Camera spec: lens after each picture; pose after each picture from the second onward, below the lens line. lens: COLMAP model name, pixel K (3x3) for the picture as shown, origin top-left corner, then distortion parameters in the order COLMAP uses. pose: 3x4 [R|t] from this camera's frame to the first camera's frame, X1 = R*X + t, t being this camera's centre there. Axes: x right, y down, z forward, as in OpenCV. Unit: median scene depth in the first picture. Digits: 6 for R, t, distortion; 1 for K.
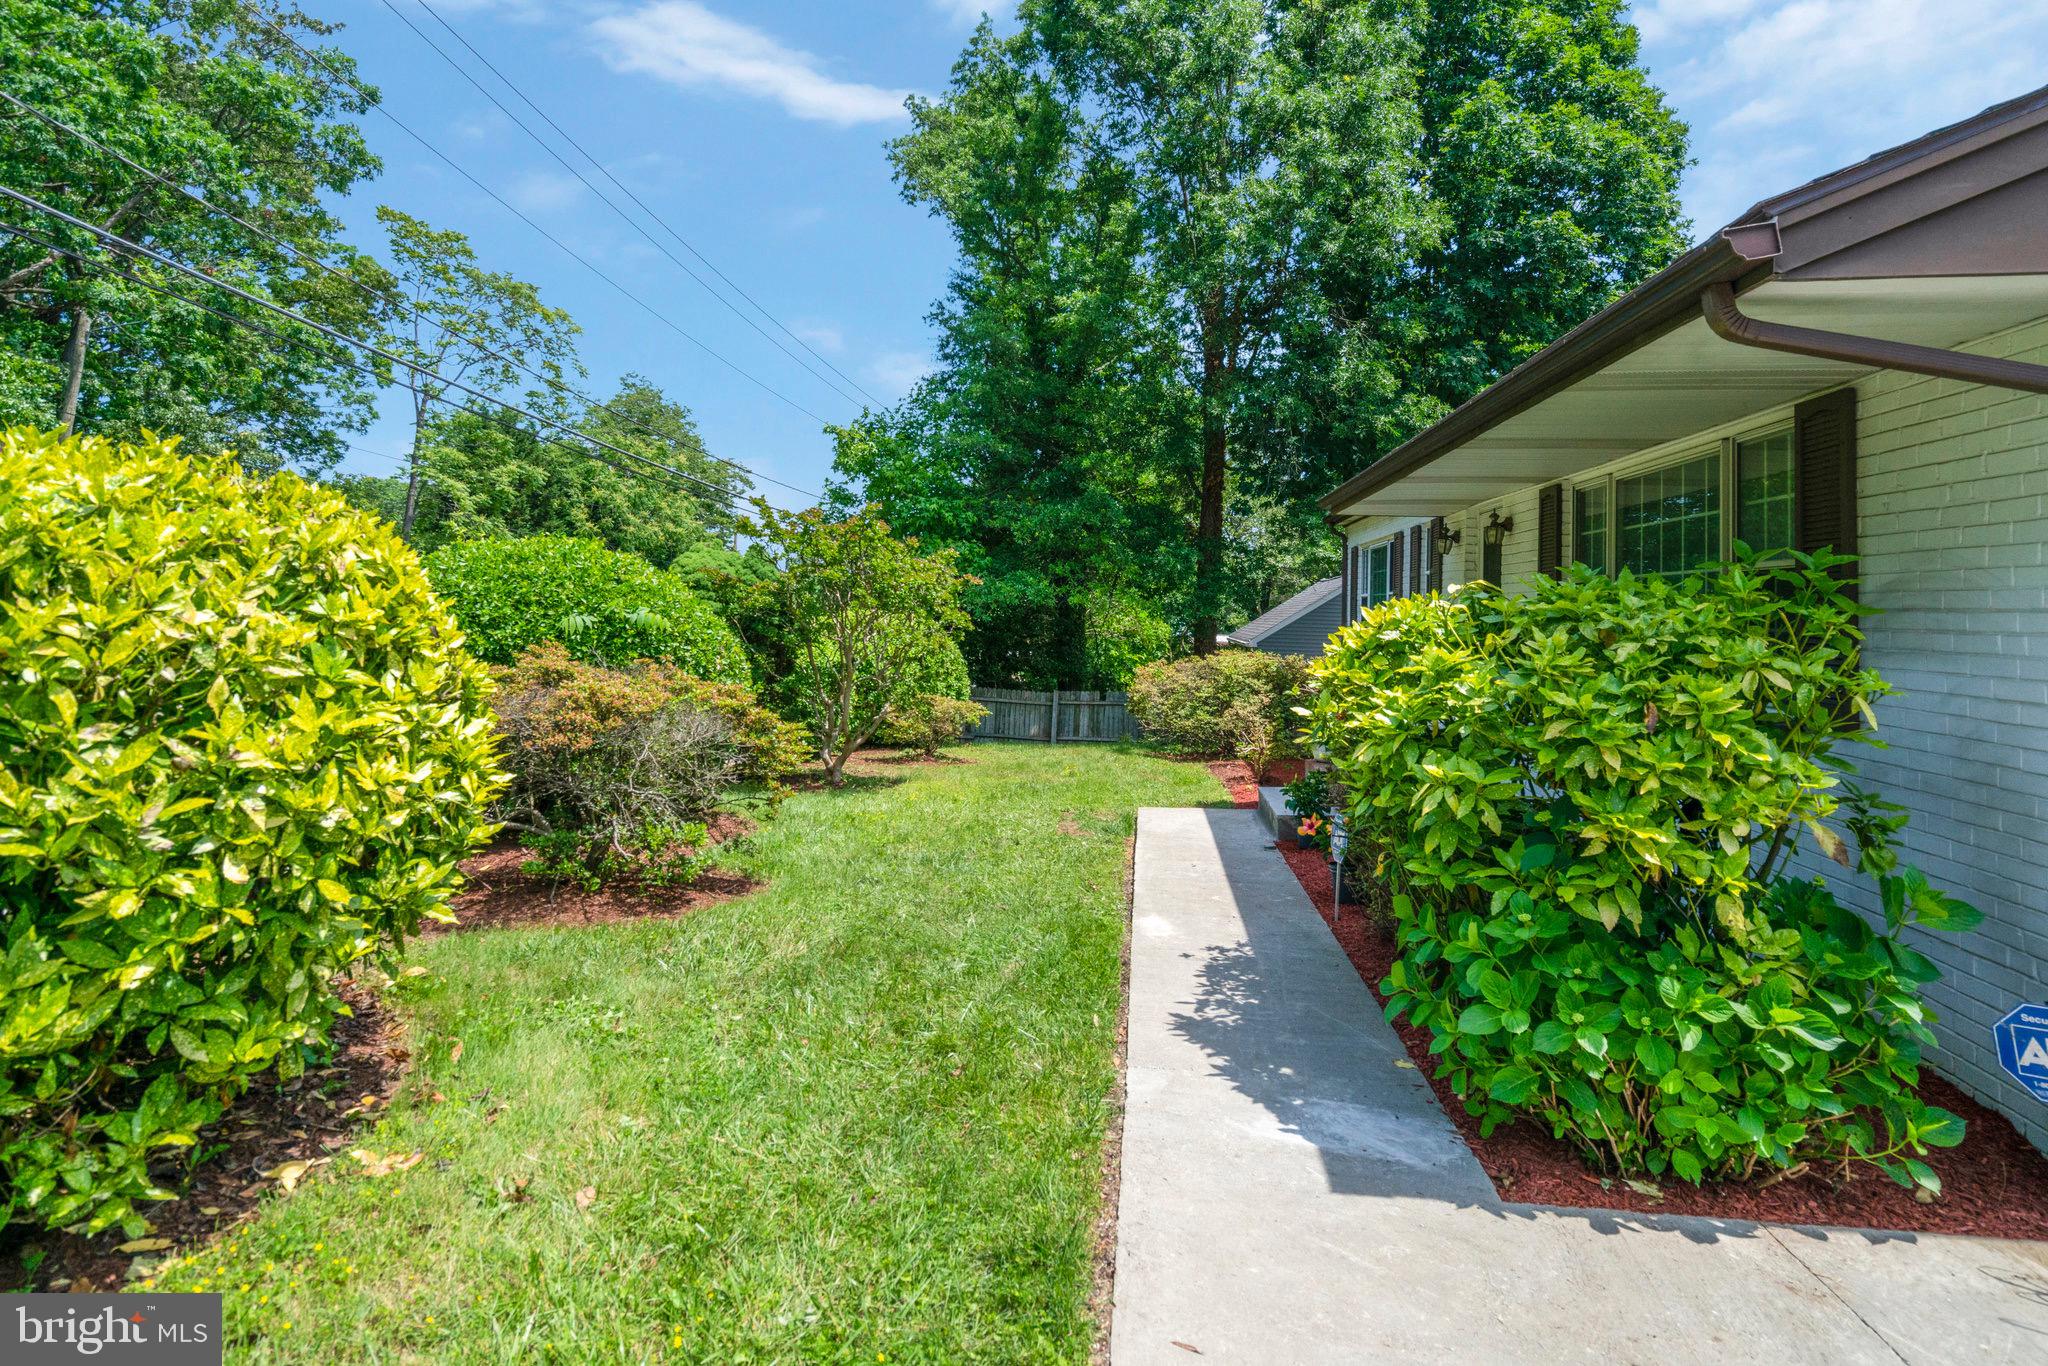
lens RADIAL K [[1111.1, 0, 1024.0], [0, 1111.1, 561.4], [0, 0, 1]] dist [0.001150, 0.000339]
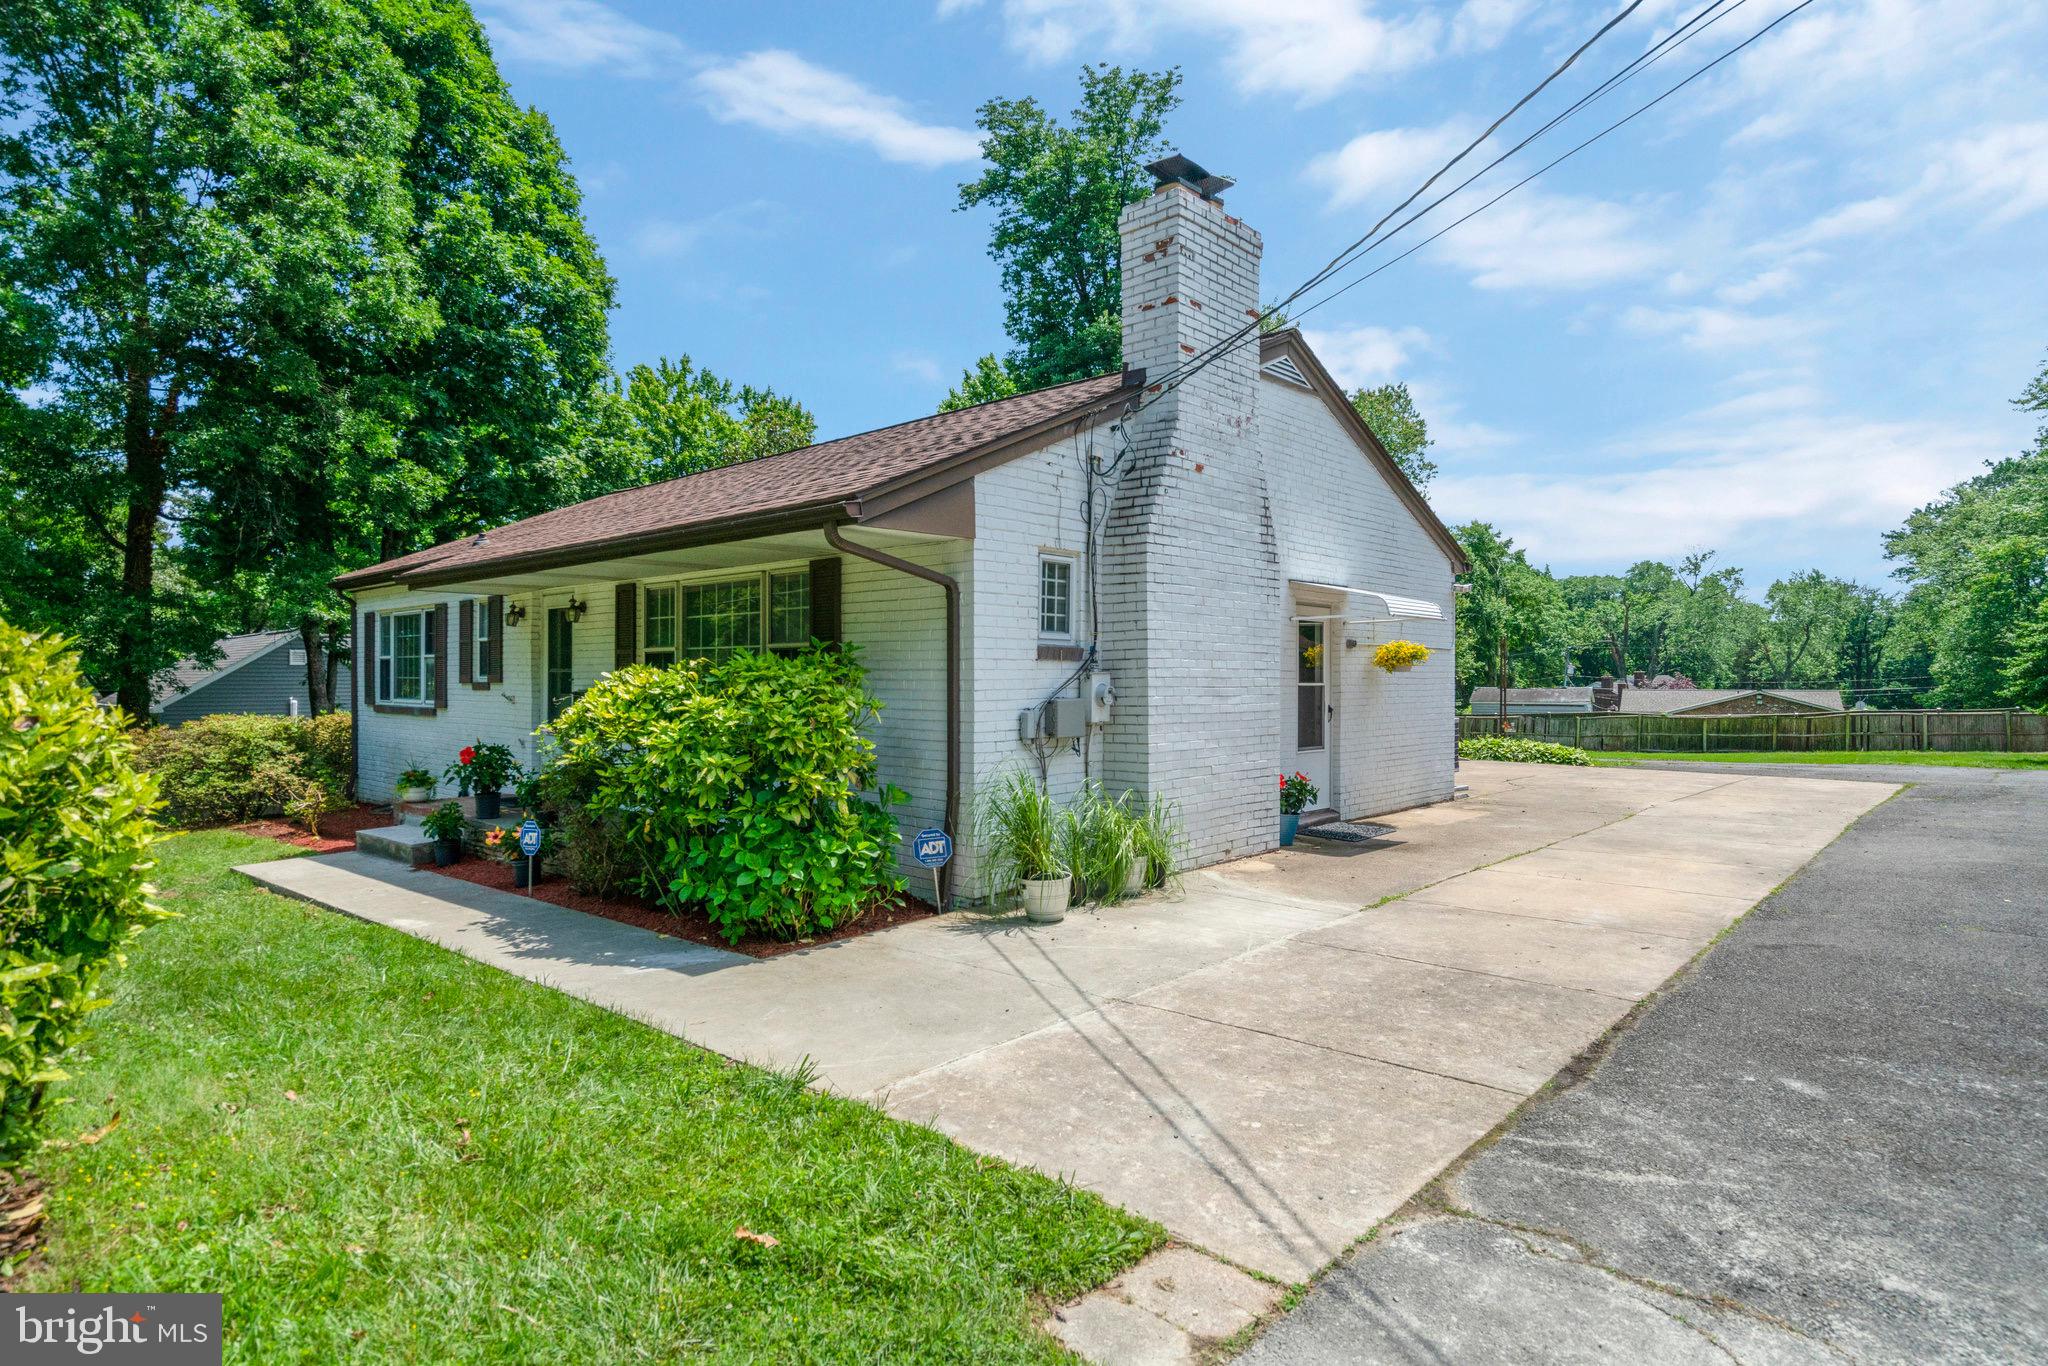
lens RADIAL K [[1115.7, 0, 1024.0], [0, 1115.7, 683.0], [0, 0, 1]] dist [0.000290, 0.000069]
pose [[0.563905, -0.028824, 0.825337, -0.896998], [-0.023000, 0.998455, 0.050585, -0.052288], [-0.825519, -0.047508, 0.562371, -0.500427]]
